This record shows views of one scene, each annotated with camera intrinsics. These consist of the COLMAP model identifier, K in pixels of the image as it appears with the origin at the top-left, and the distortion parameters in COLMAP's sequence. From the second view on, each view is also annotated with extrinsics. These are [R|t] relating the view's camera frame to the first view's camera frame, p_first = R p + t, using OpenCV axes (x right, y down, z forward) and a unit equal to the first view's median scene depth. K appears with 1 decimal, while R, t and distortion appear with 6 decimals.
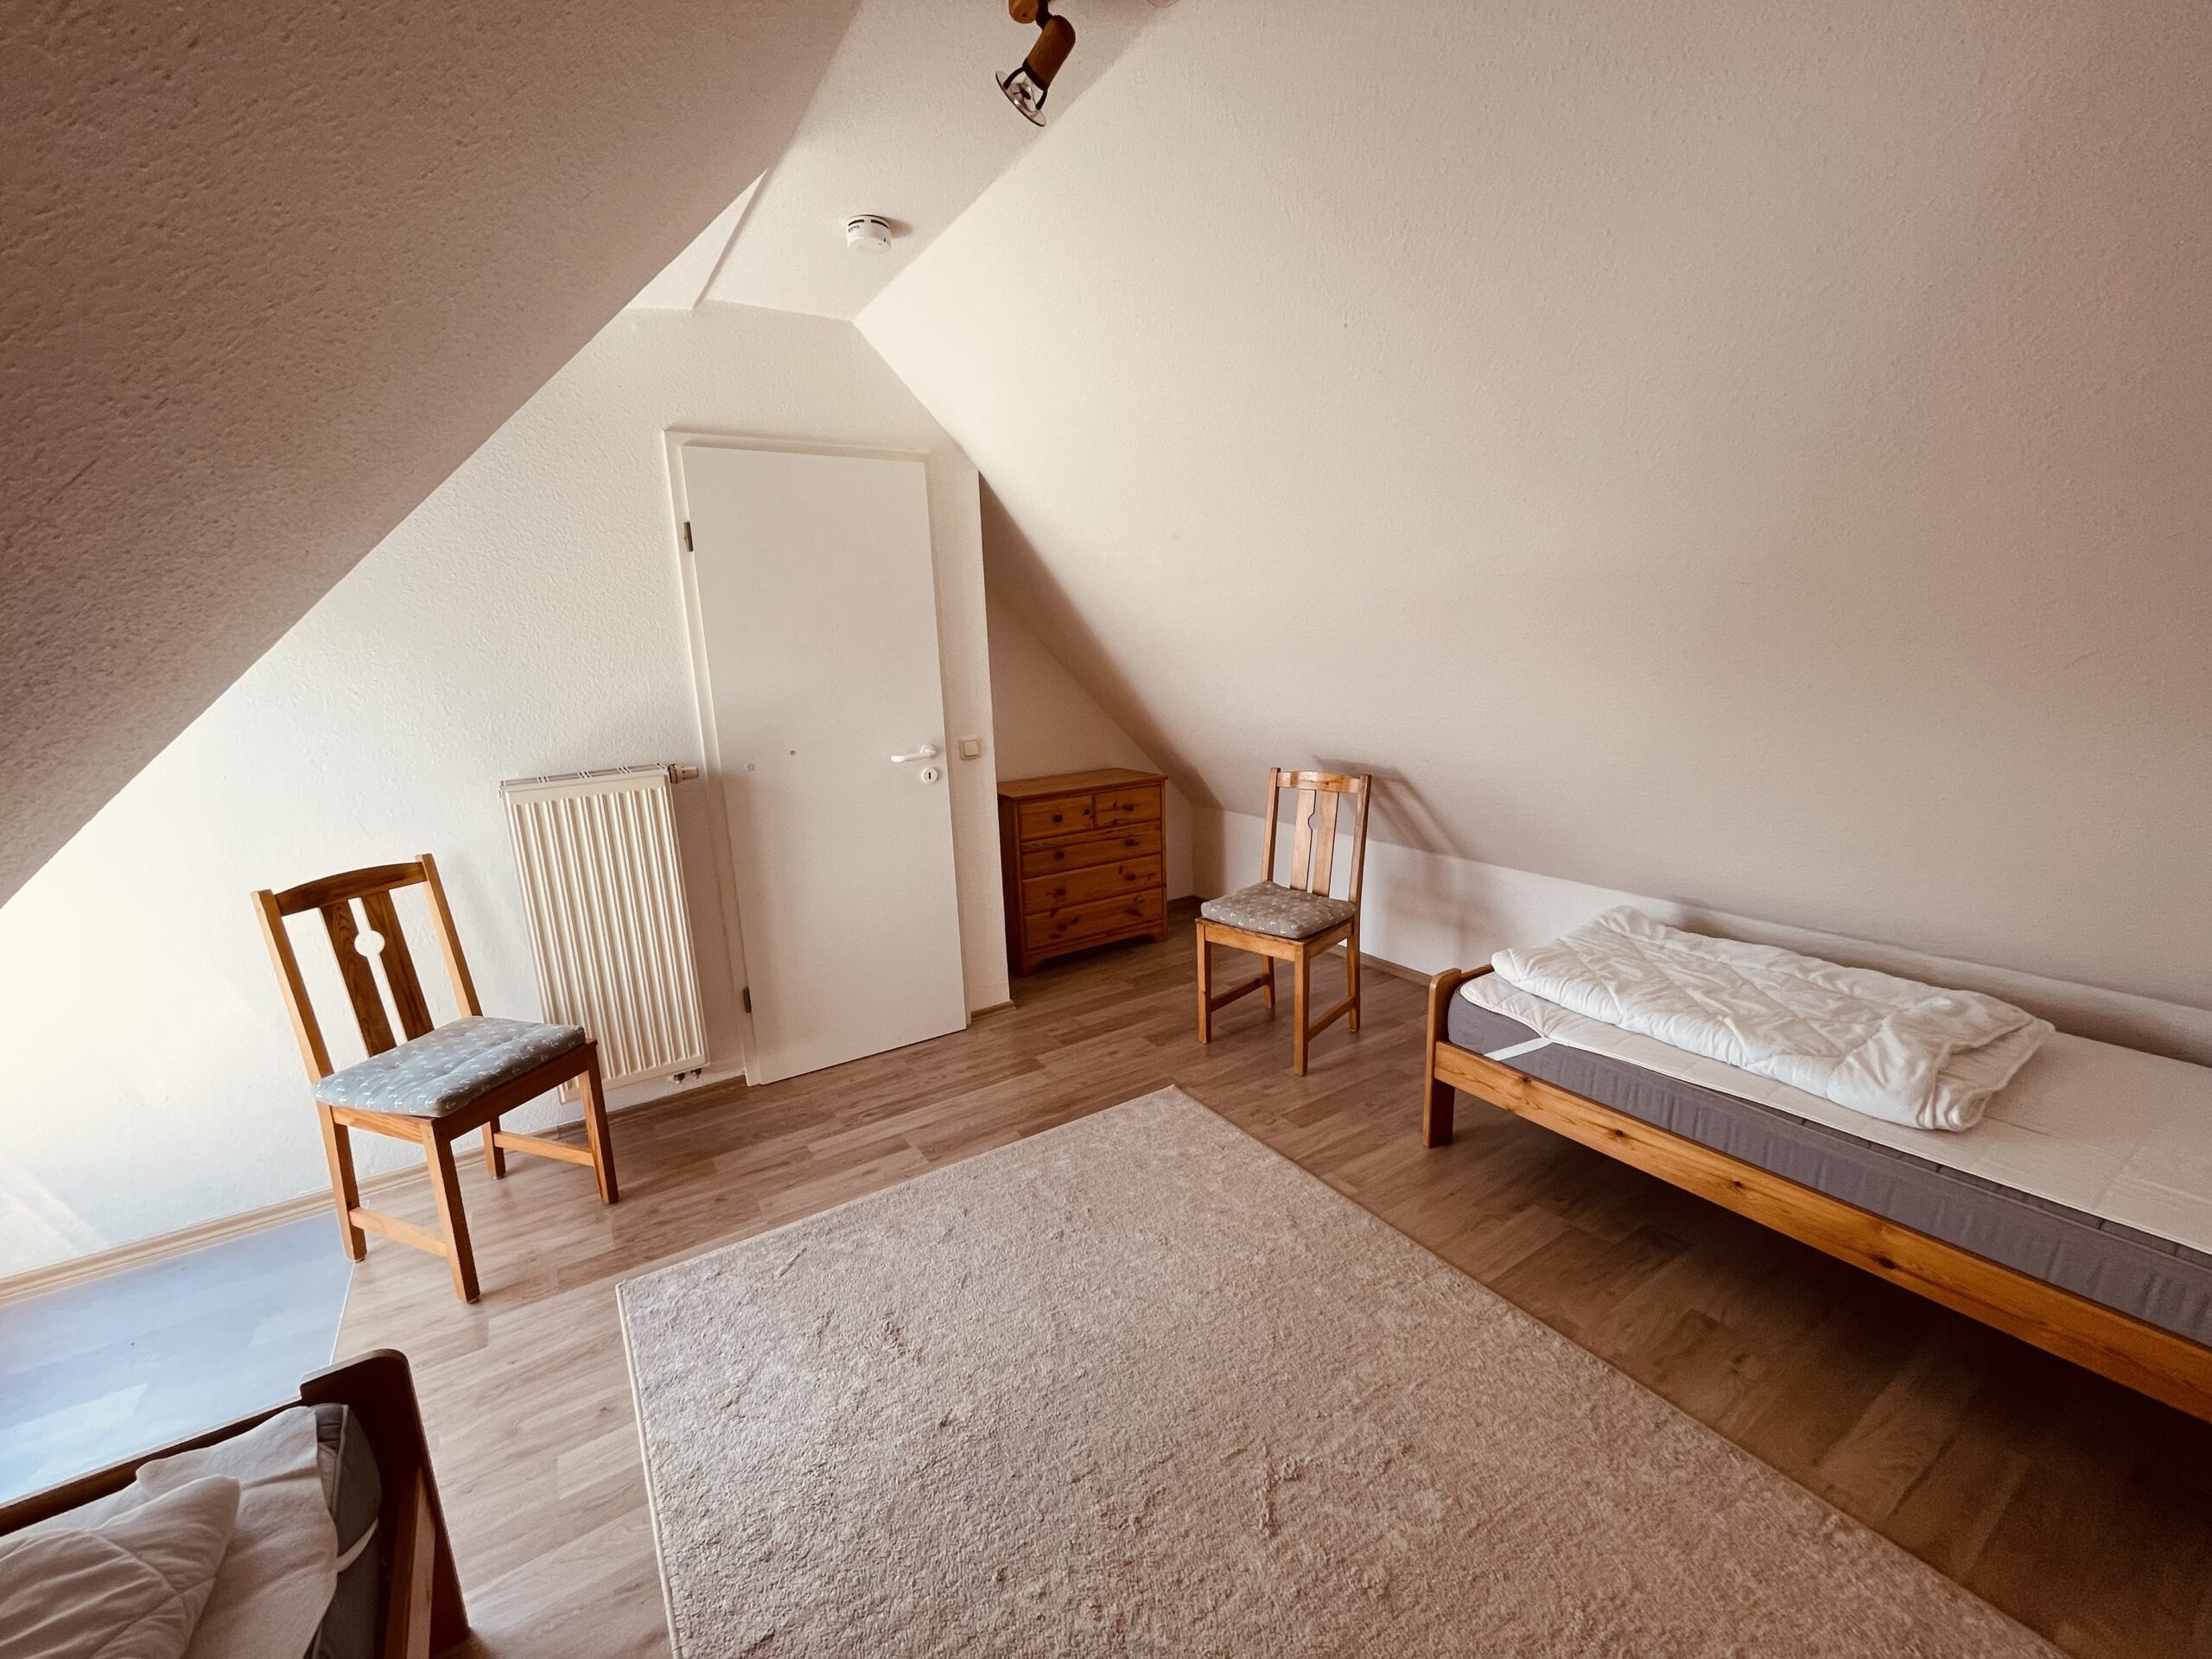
lens RADIAL K [[905.4, 0, 1117.1], [0, 905.4, 828.6], [0, 0, 1]] dist [0.011200, -0.000935]
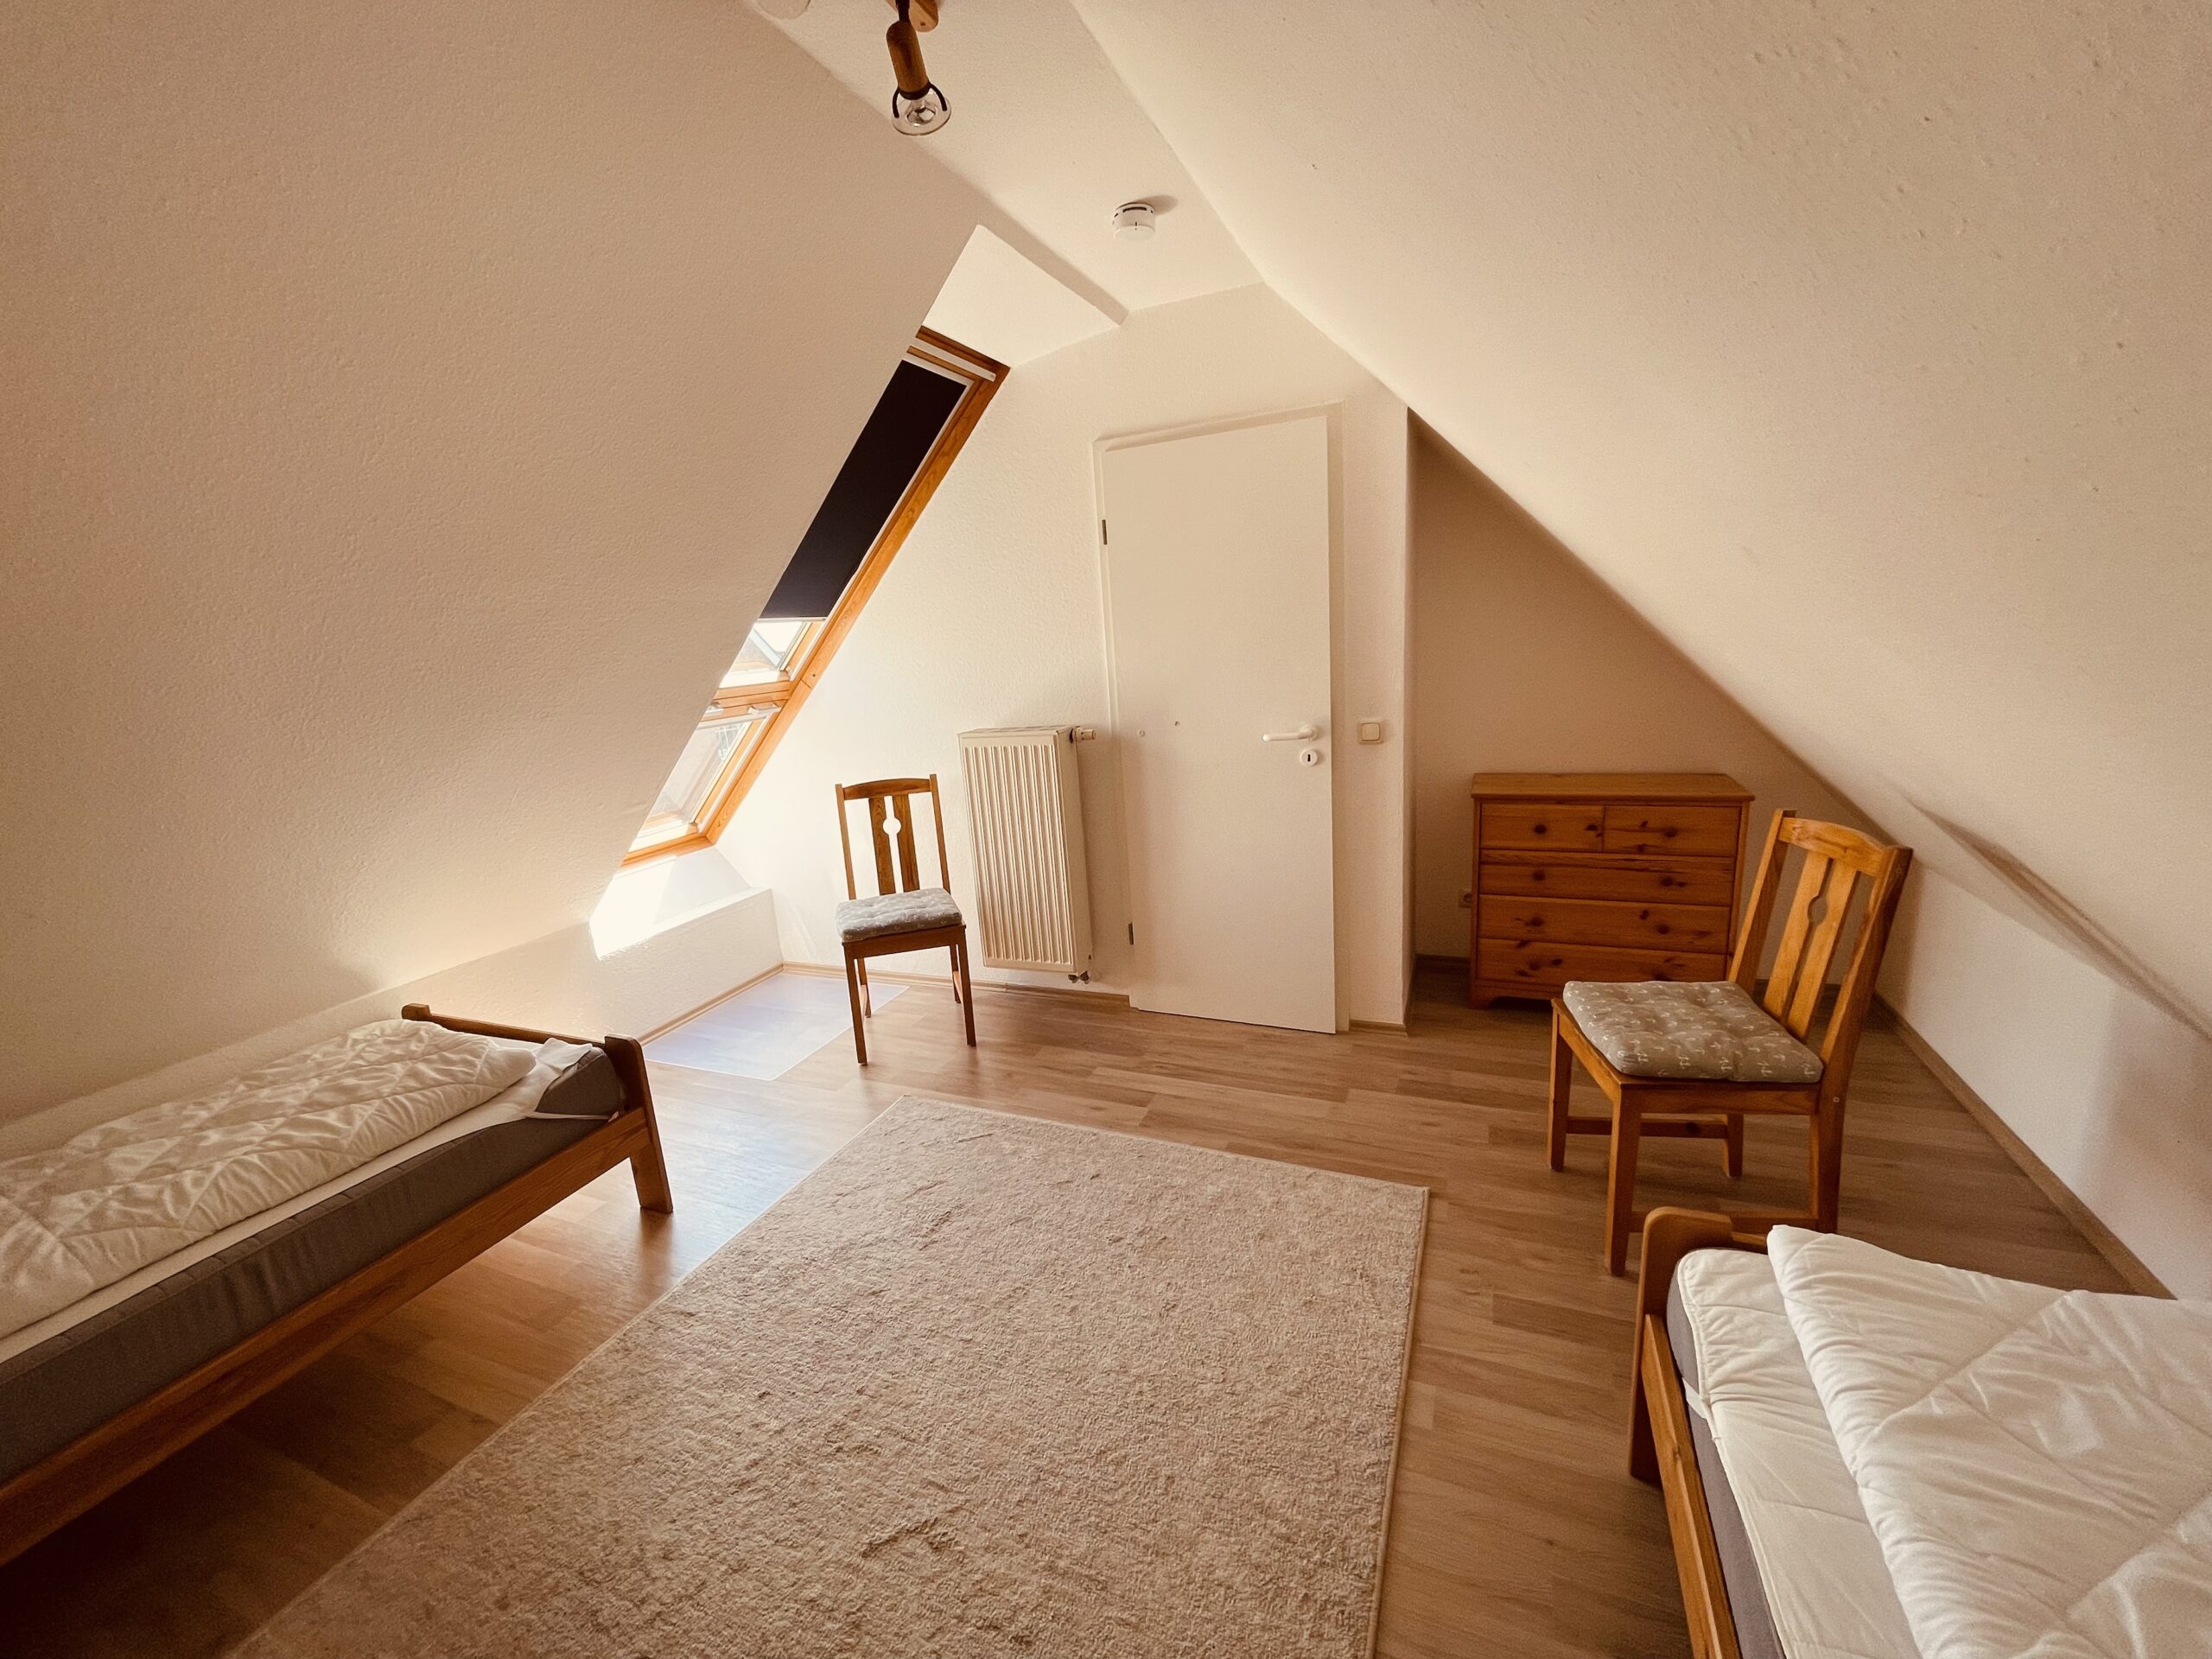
lens RADIAL K [[905.4, 0, 1068.3], [0, 905.4, 832.4], [0, 0, 1]] dist [0.011200, -0.000935]
pose [[0.541462, 0.181552, -0.820888, 0.521939], [-0.123045, 0.983004, 0.136245, -0.094310], [0.831672, 0.027235, 0.554599, 0.323970]]
